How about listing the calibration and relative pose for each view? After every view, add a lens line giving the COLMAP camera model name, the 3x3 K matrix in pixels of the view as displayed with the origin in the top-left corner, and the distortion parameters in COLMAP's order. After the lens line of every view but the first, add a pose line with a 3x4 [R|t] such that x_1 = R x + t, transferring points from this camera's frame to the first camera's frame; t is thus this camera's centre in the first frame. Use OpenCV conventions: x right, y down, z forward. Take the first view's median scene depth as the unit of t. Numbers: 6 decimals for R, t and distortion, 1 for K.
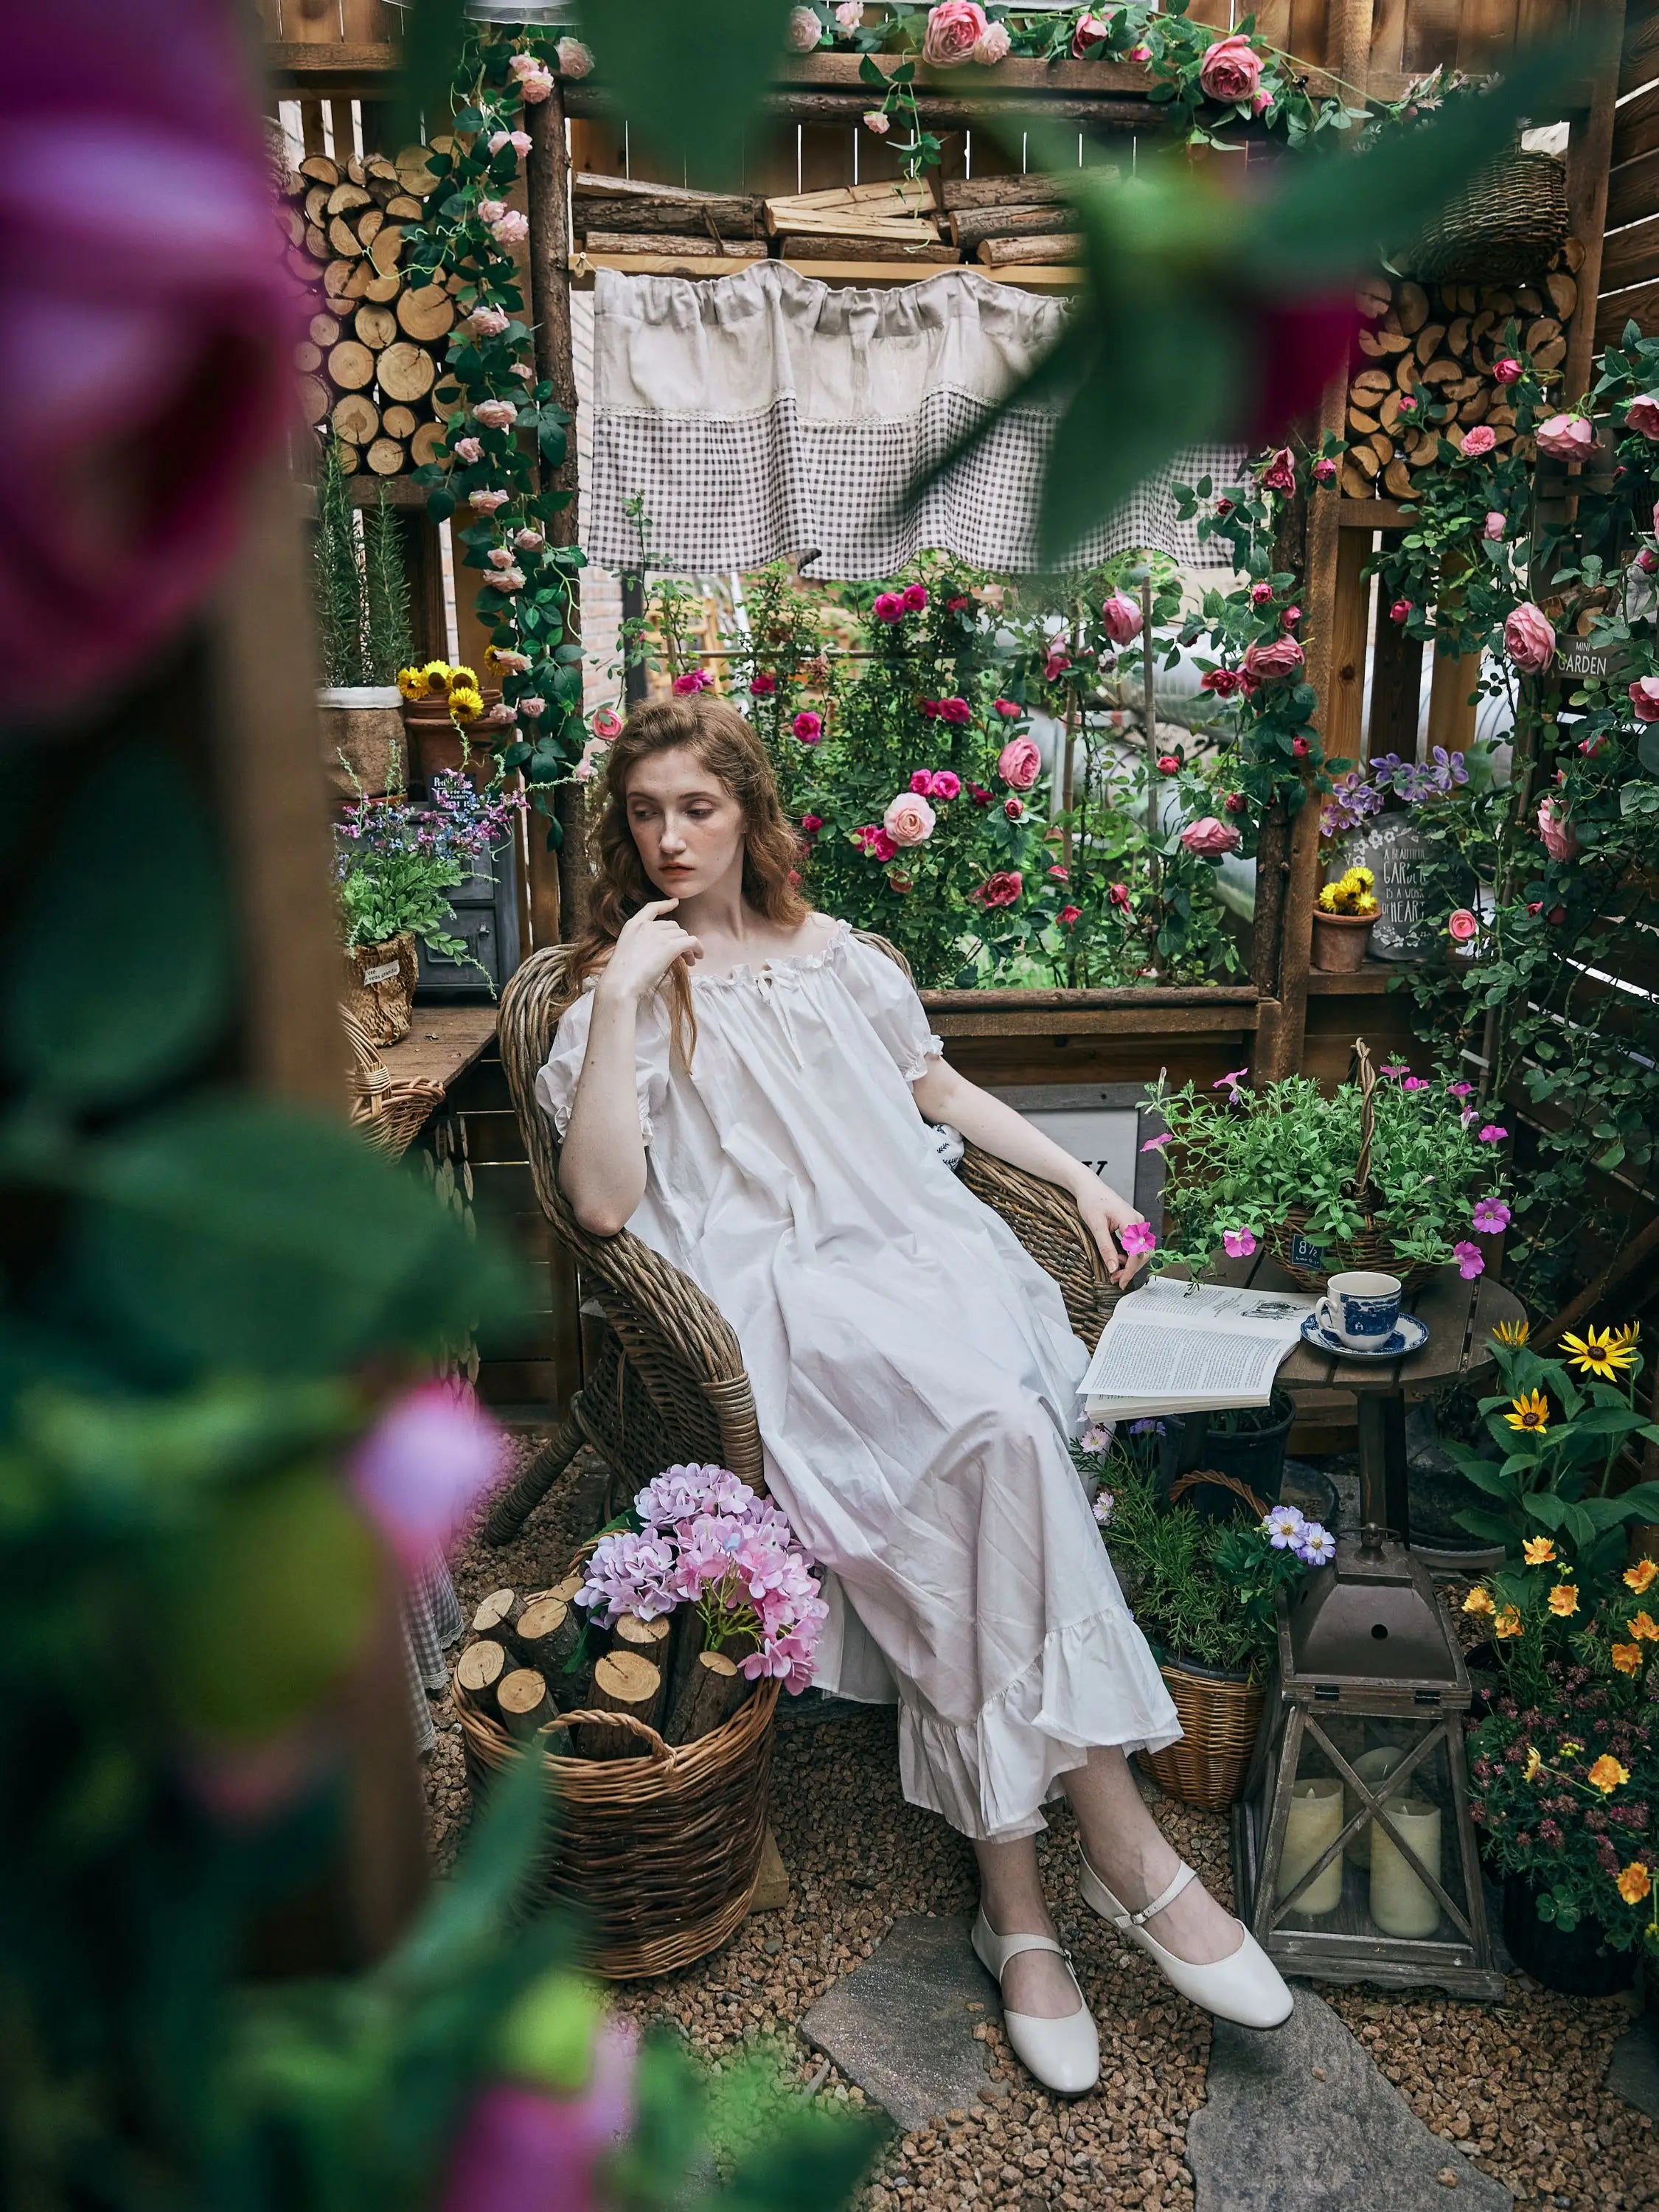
lens RADIAL K [[1791.3, 0, 829.5], [0, 1791.3, 1106.0], [0, 0, 1]] dist [-0.118725, 0.111090]
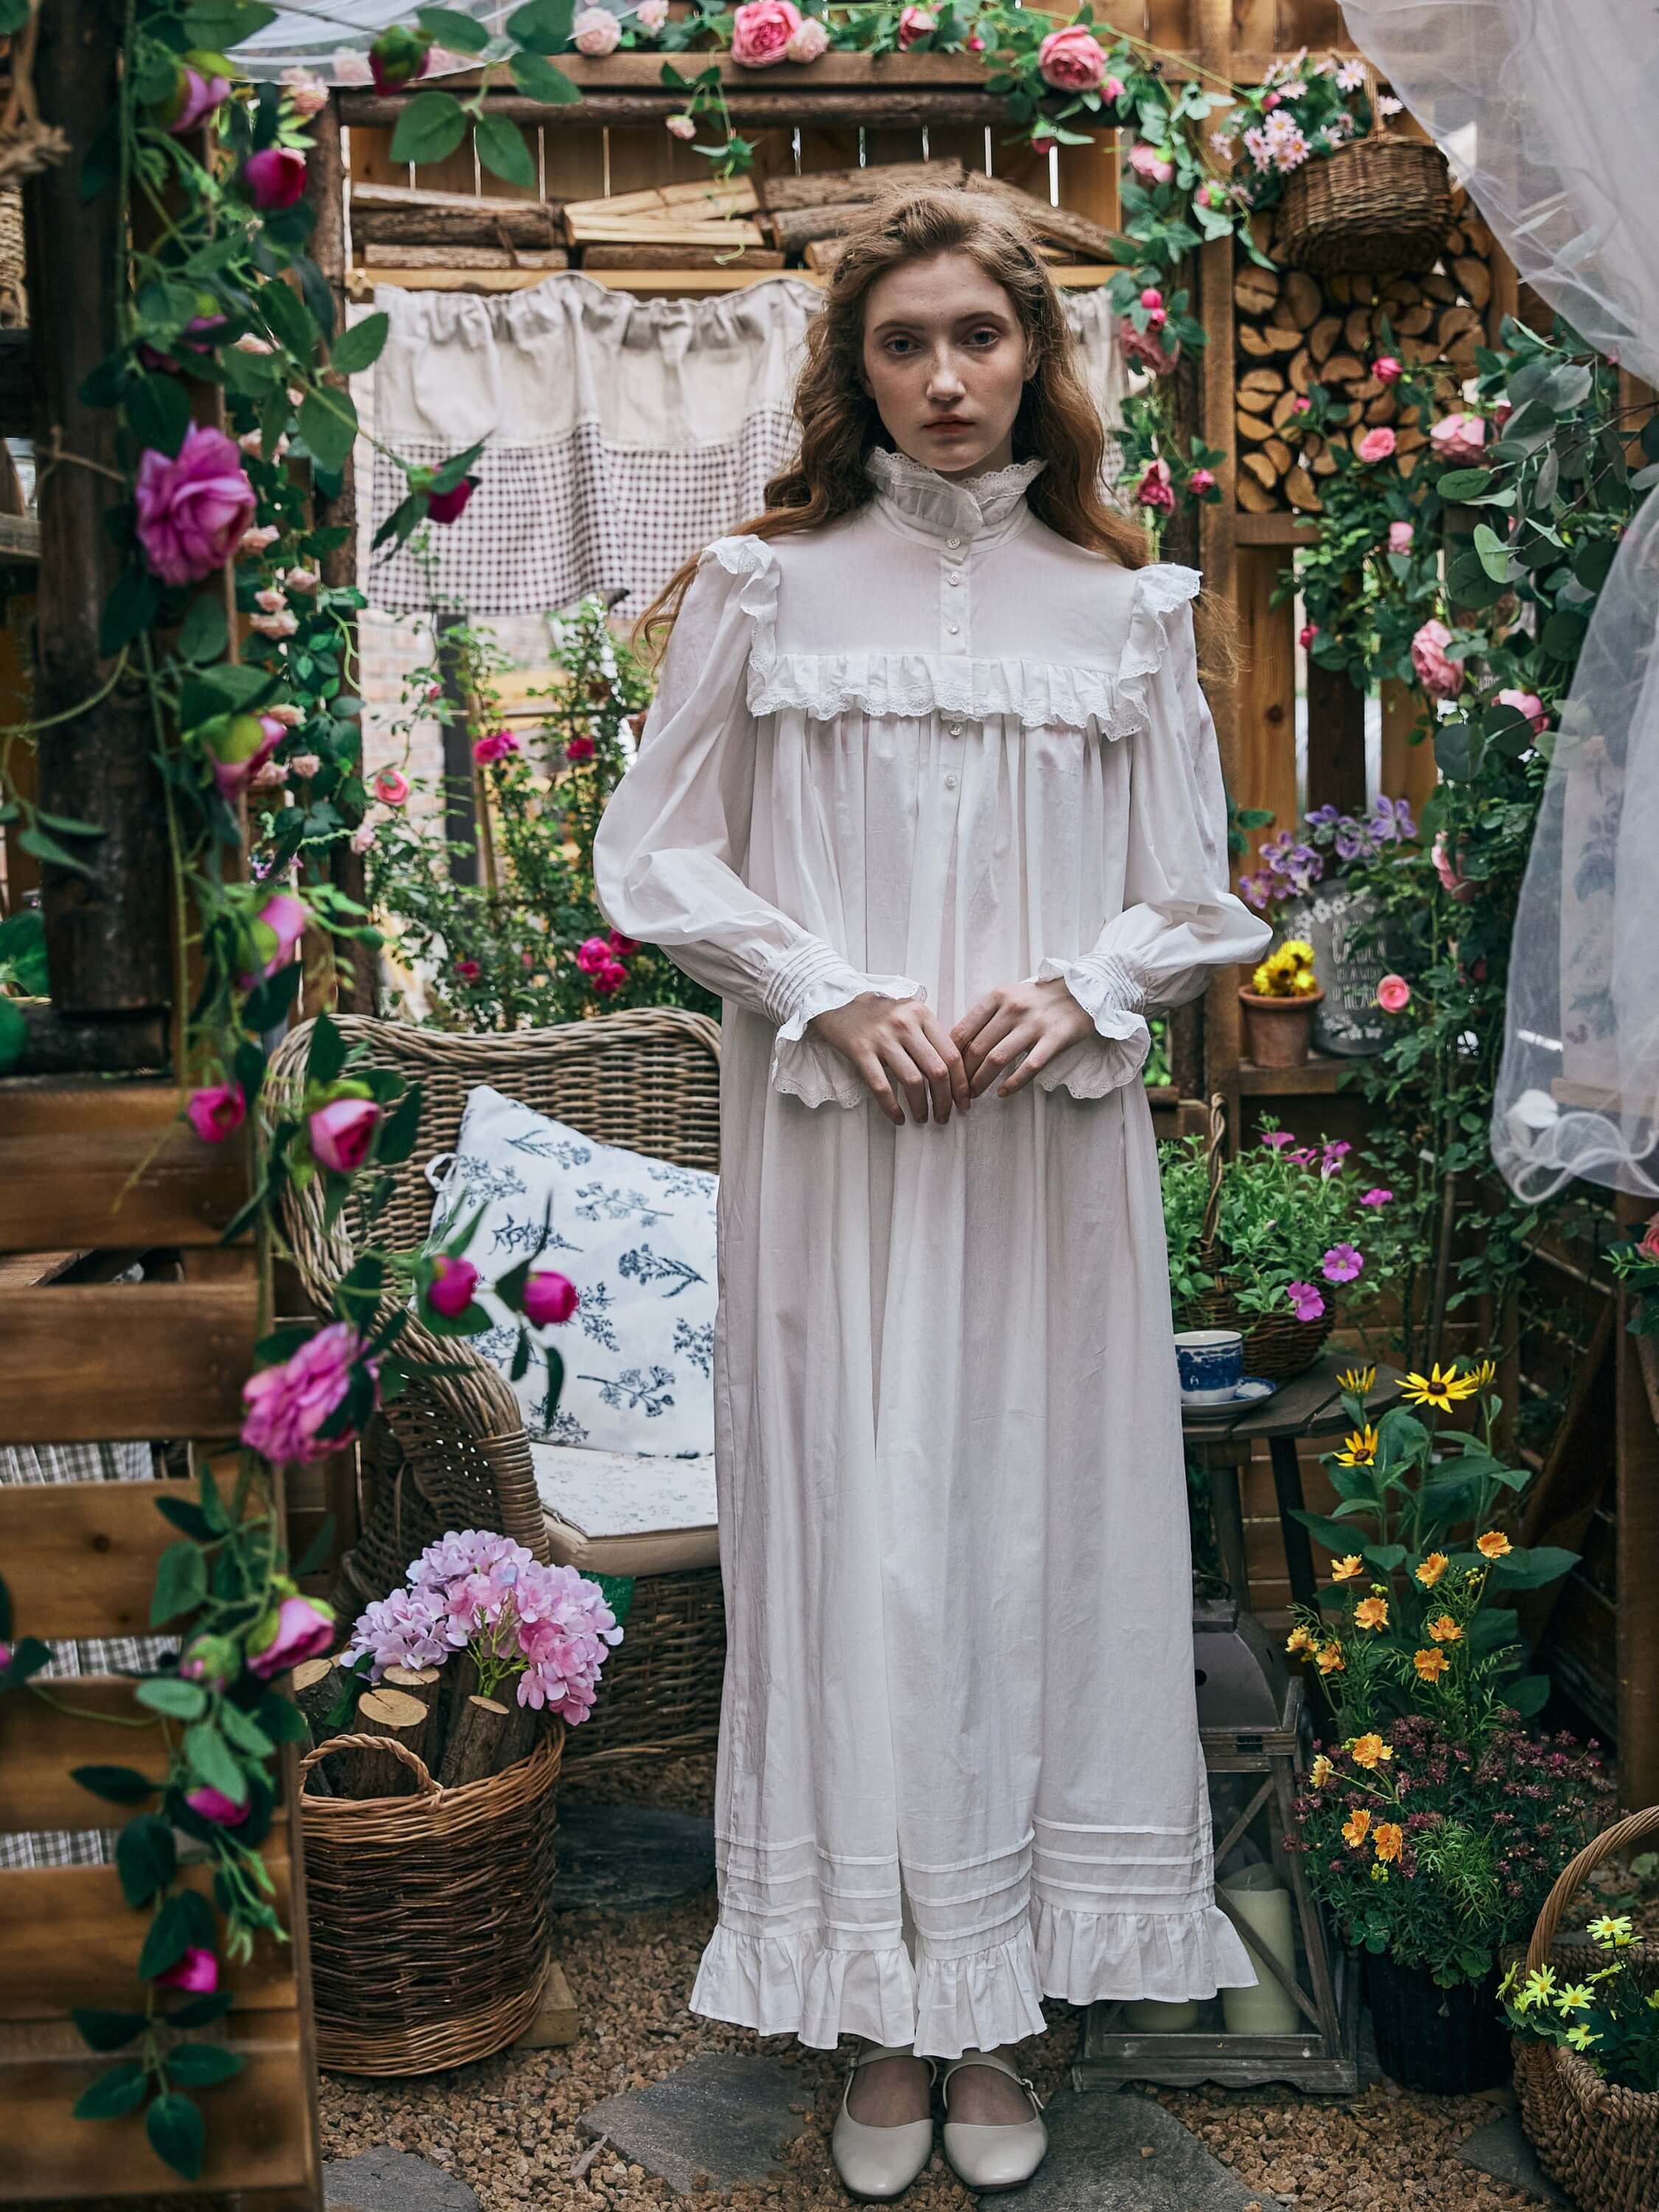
lens RADIAL K [[3177.7, 0, 823.3], [0, 3177.7, 1029.6], [0, 0, 1]] dist [-0.037373, 0.006443]
pose [[0.999794, -0.020157, -0.002279, 0.091217], [0.019463, 0.984852, -0.172299, 0.181095], [0.005717, 0.172220, 0.985042, -0.529391]]
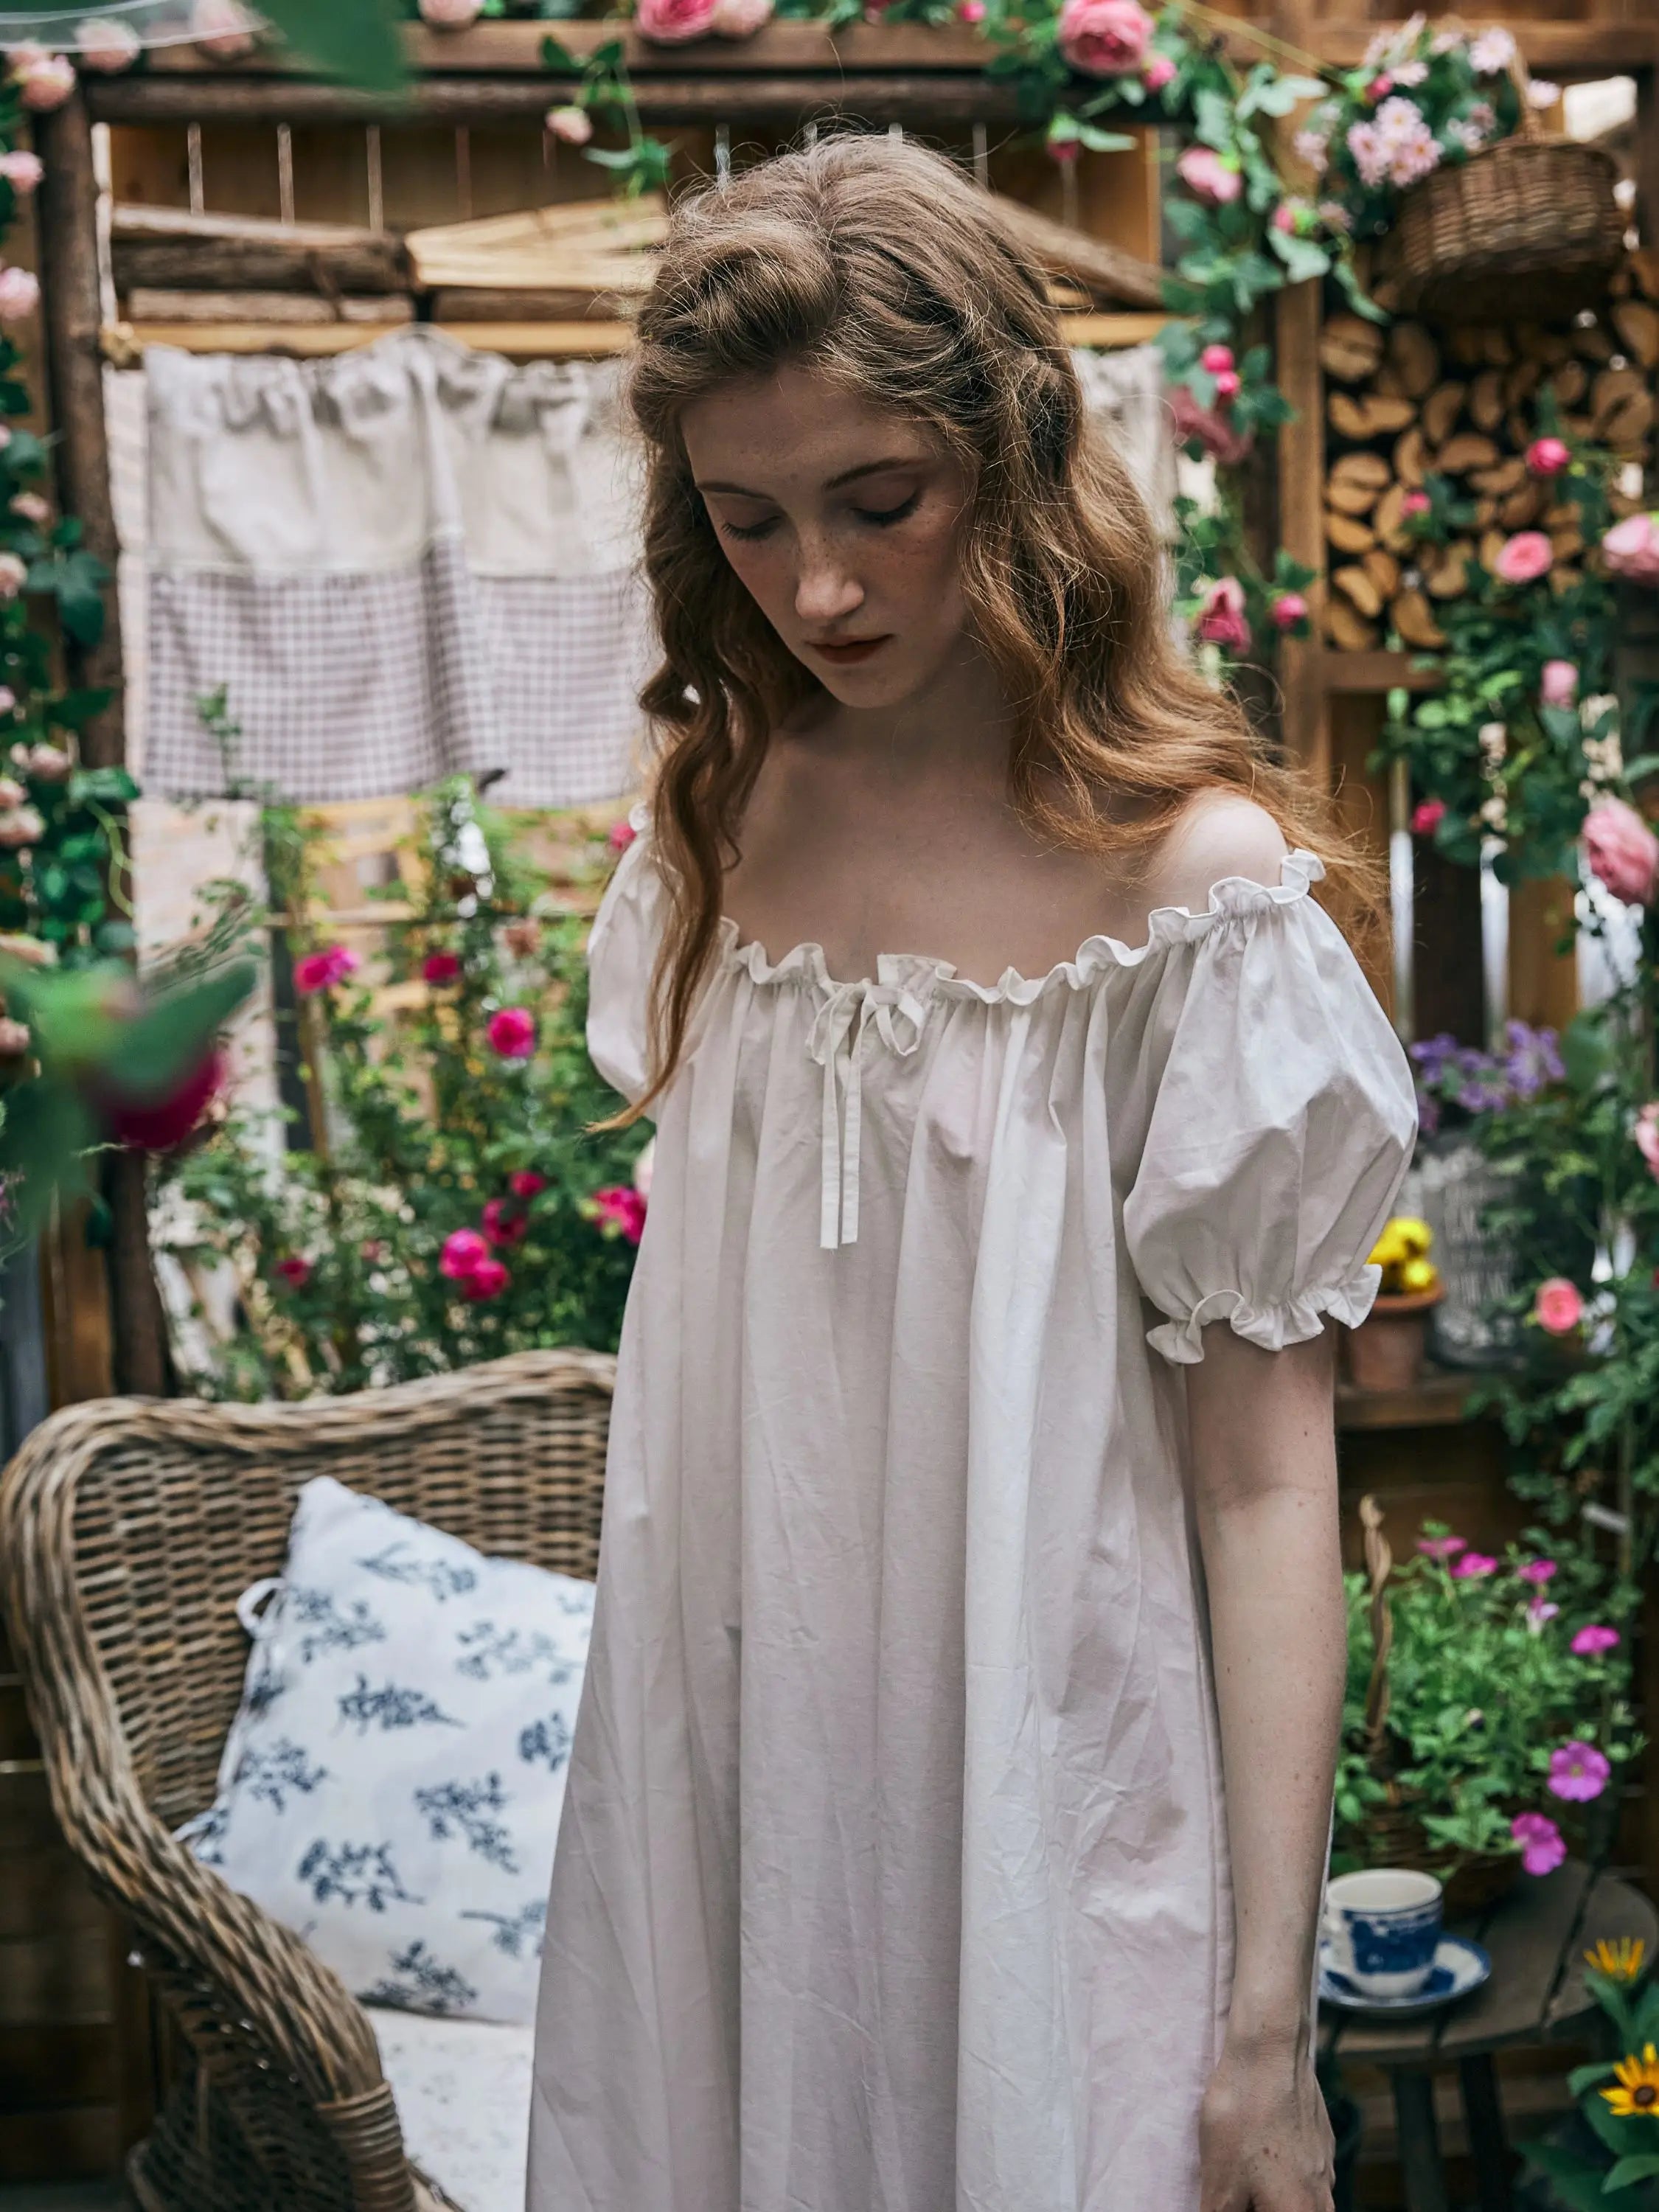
lens RADIAL K [[3236.3, 0, 808.2], [0, 3236.3, 1111.2], [0, 0, 1]] dist [-0.040635, 0.089586]
pose [[0.998434, -0.036225, 0.042633, 0.049049], [0.042765, 0.985508, -0.164150, 0.006011], [-0.036069, 0.165716, 0.985514, -0.135186]]
